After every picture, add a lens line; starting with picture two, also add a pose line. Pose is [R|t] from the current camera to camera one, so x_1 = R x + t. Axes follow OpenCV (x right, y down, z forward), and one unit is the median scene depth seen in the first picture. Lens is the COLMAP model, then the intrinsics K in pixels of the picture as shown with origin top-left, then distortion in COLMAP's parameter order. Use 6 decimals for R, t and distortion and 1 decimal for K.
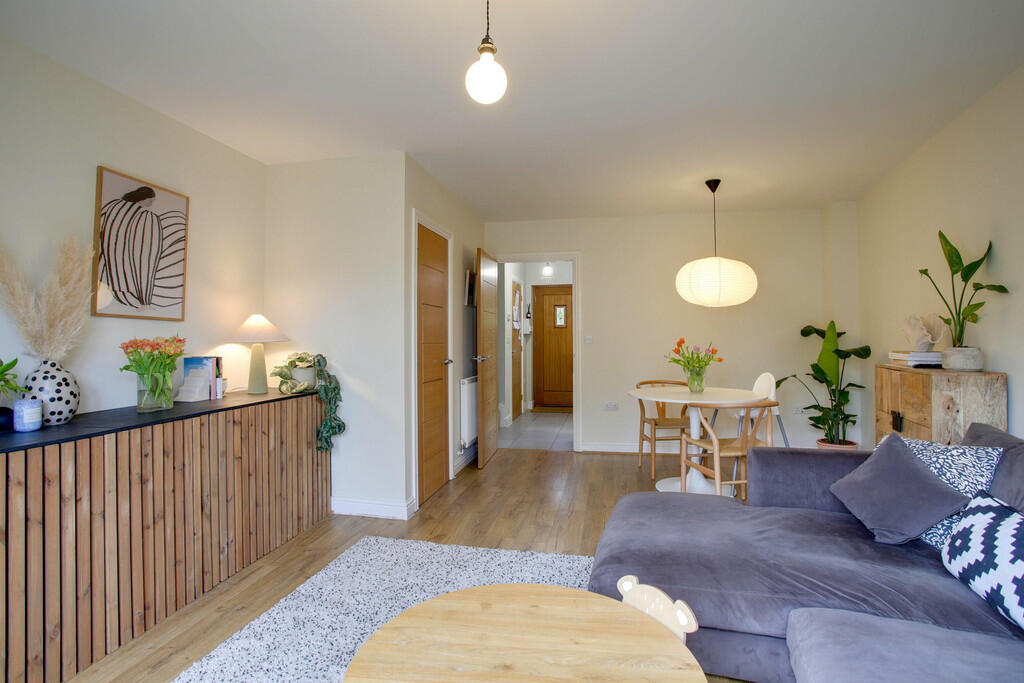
lens RADIAL K [[507.5, 0, 509.9], [0, 507.5, 337.4], [0, 0, 1]] dist [-0.025611, -0.000429]
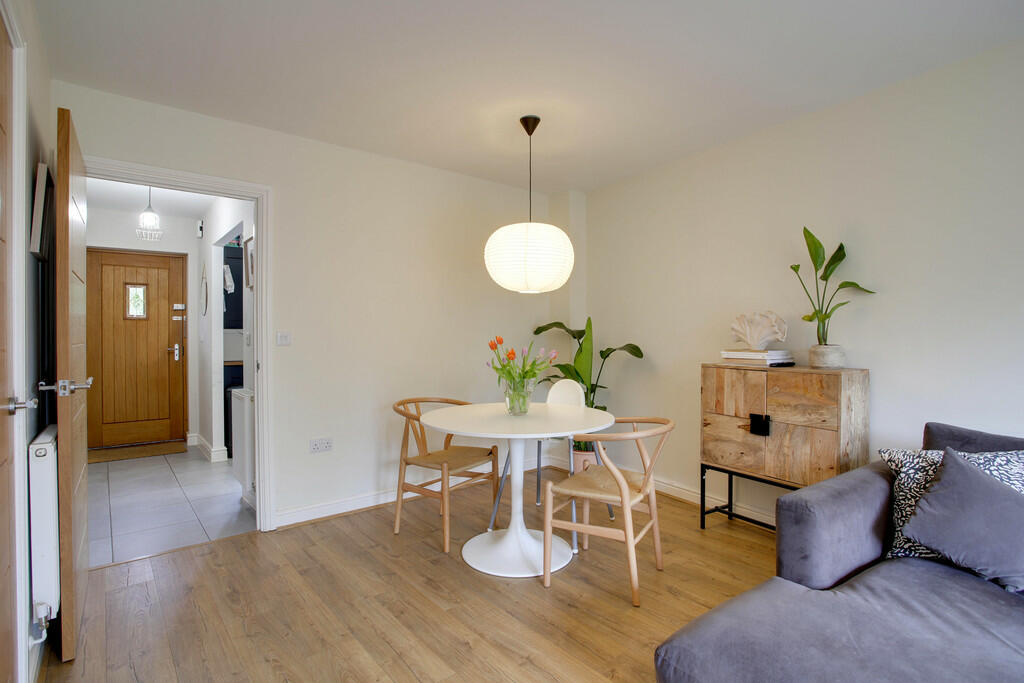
lens RADIAL K [[507.5, 0, 512.4], [0, 507.5, 339.2], [0, 0, 1]] dist [-0.025611, -0.000429]
pose [[0.636609, -0.006508, 0.771159, -0.140007], [0.000701, 0.999969, 0.007860, 0.000251], [-0.771186, -0.004463, 0.636594, 0.445344]]
